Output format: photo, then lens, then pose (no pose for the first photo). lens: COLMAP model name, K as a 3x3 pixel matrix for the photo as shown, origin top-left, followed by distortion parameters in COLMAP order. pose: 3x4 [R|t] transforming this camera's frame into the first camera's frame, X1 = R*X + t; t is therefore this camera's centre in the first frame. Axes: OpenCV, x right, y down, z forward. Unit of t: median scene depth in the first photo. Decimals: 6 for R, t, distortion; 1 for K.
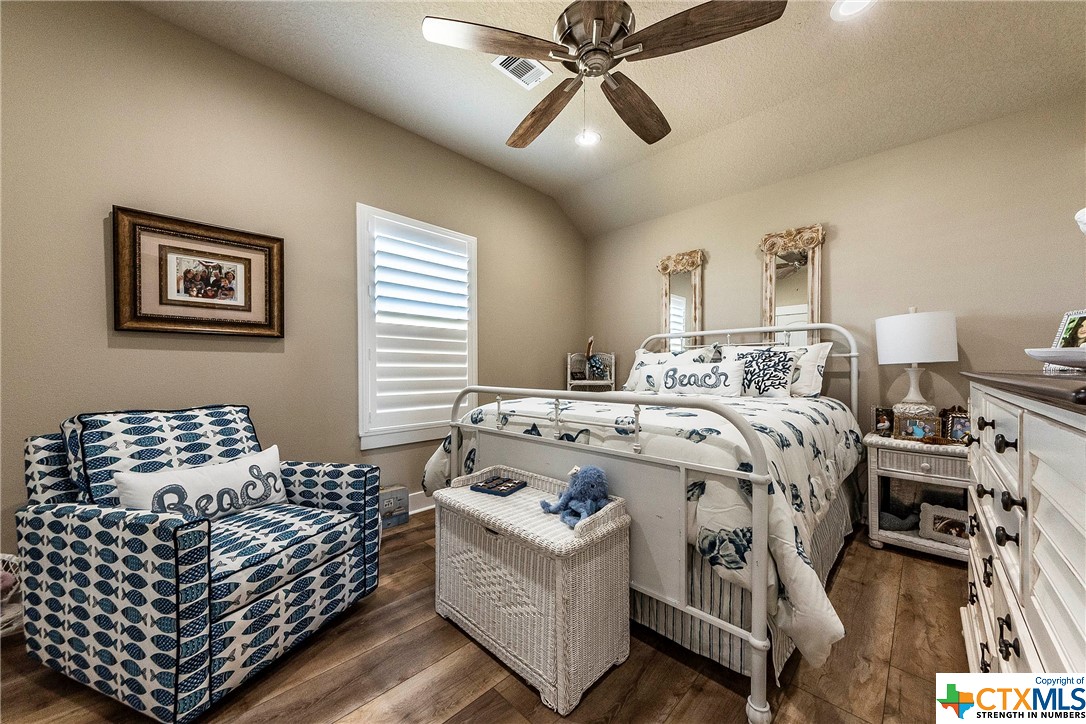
lens RADIAL K [[393.6, 0, 535.6], [0, 393.6, 370.2], [0, 0, 1]] dist [-0.003456, 0.001413]
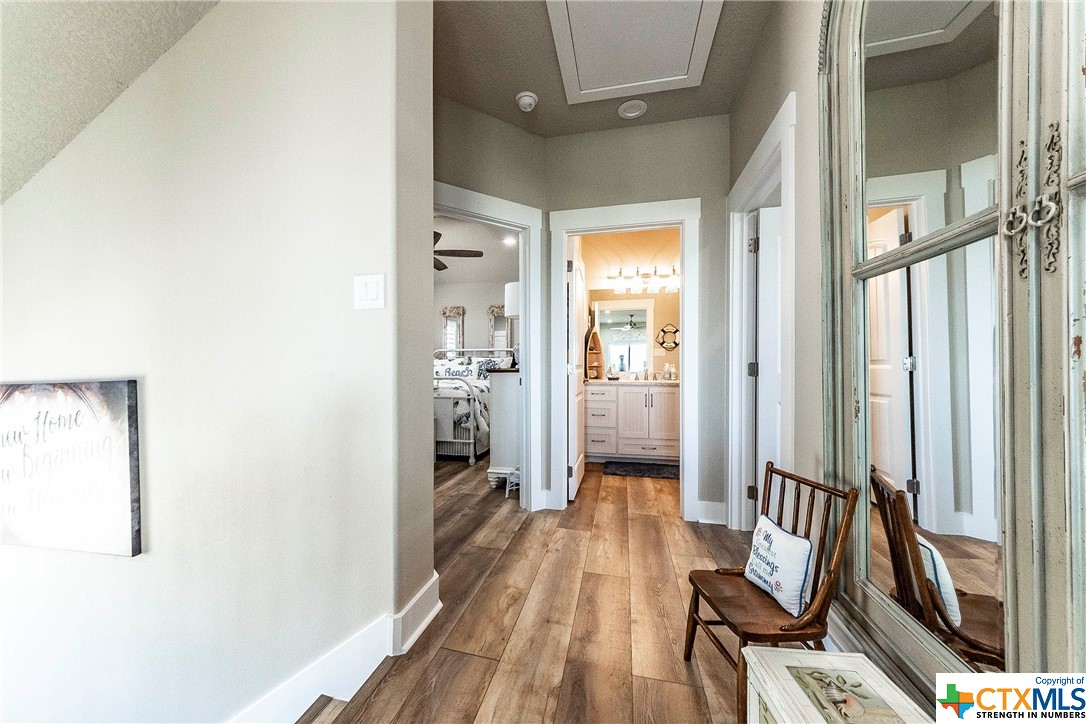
lens RADIAL K [[393.6, 0, 536.1], [0, 393.6, 366.5], [0, 0, 1]] dist [-0.003456, 0.001413]
pose [[0.848478, -0.000530, 0.529231, -0.715803], [0.004872, 0.999965, -0.006810, 0.007956], [-0.529209, 0.008356, 0.848450, -2.006273]]
